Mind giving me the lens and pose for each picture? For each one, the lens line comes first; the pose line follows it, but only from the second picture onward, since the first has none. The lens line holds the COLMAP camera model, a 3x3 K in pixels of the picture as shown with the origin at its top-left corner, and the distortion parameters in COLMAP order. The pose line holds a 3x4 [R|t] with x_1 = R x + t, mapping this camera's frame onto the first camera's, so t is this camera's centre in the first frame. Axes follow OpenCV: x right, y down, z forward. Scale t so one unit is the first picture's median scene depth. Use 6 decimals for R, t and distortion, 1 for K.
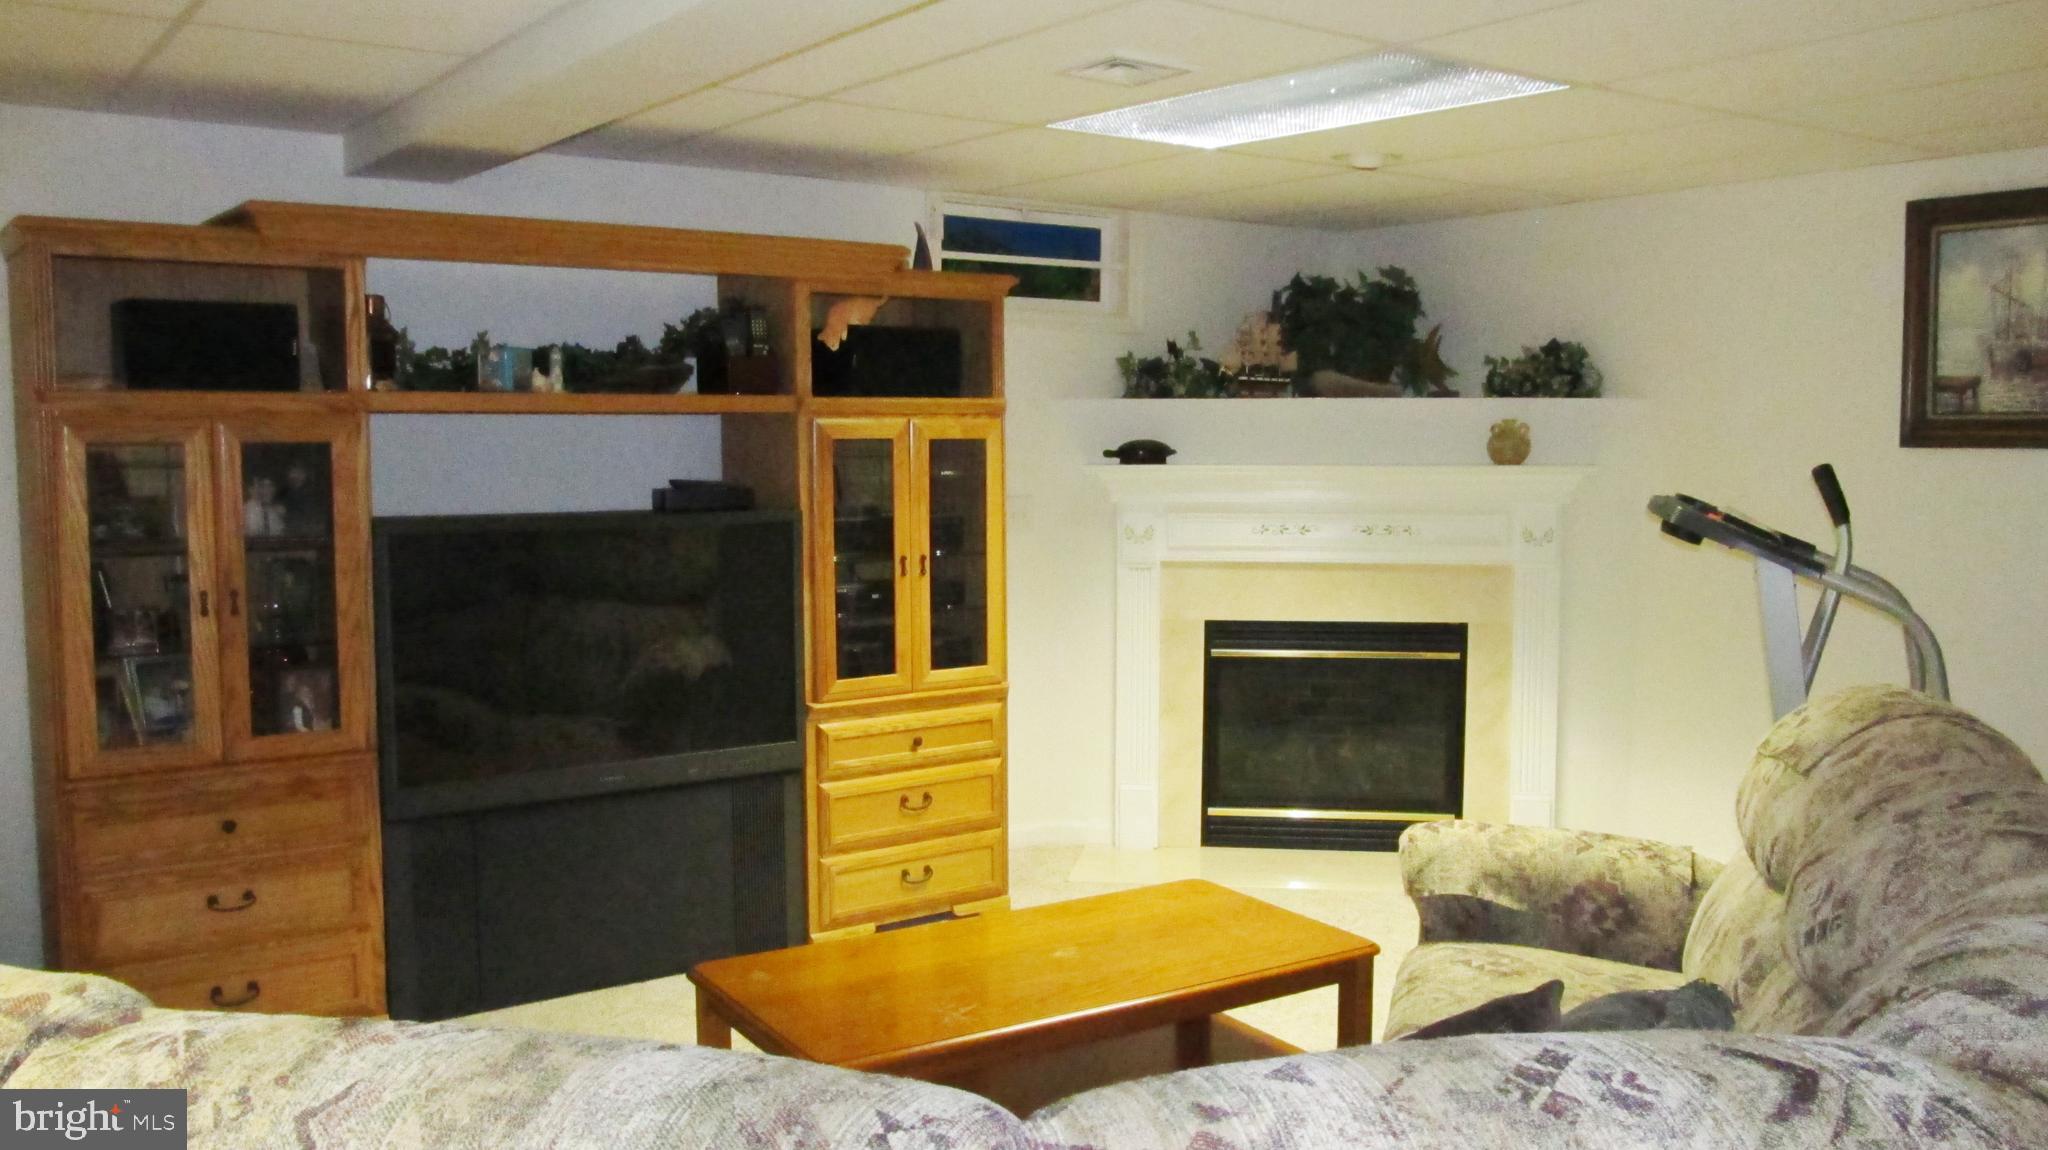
lens RADIAL K [[1691.5, 0, 972.9], [0, 1691.5, 584.9], [0, 0, 1]] dist [-0.064876, -0.006237]
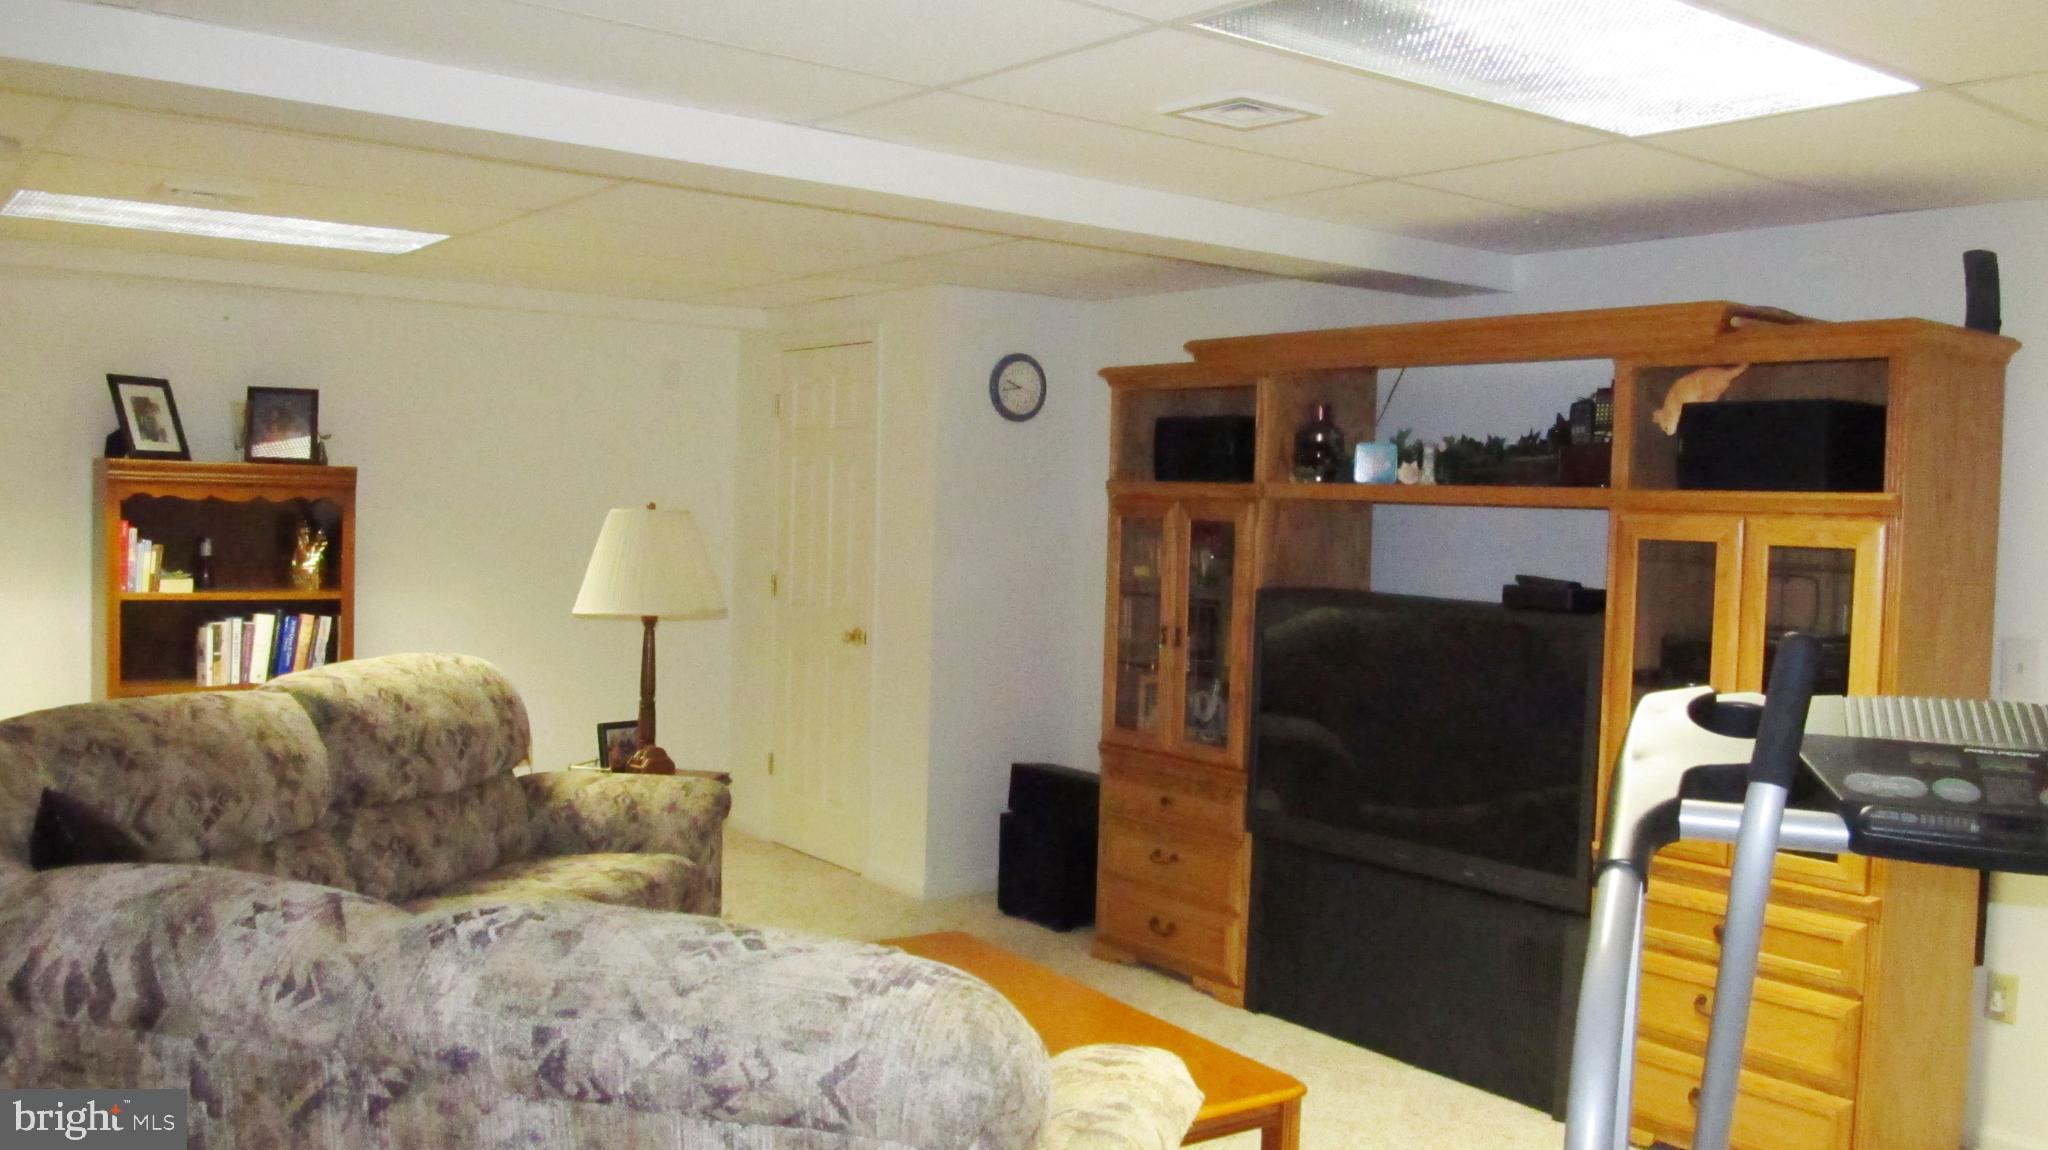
lens RADIAL K [[1691.5, 0, 972.9], [0, 1691.5, 584.9], [0, 0, 1]] dist [-0.064876, -0.006237]
pose [[0.015817, 0.049317, -0.998658, 0.752709], [-0.127750, 0.990697, 0.046900, -0.060551], [0.991680, 0.126837, 0.021970, 0.656673]]
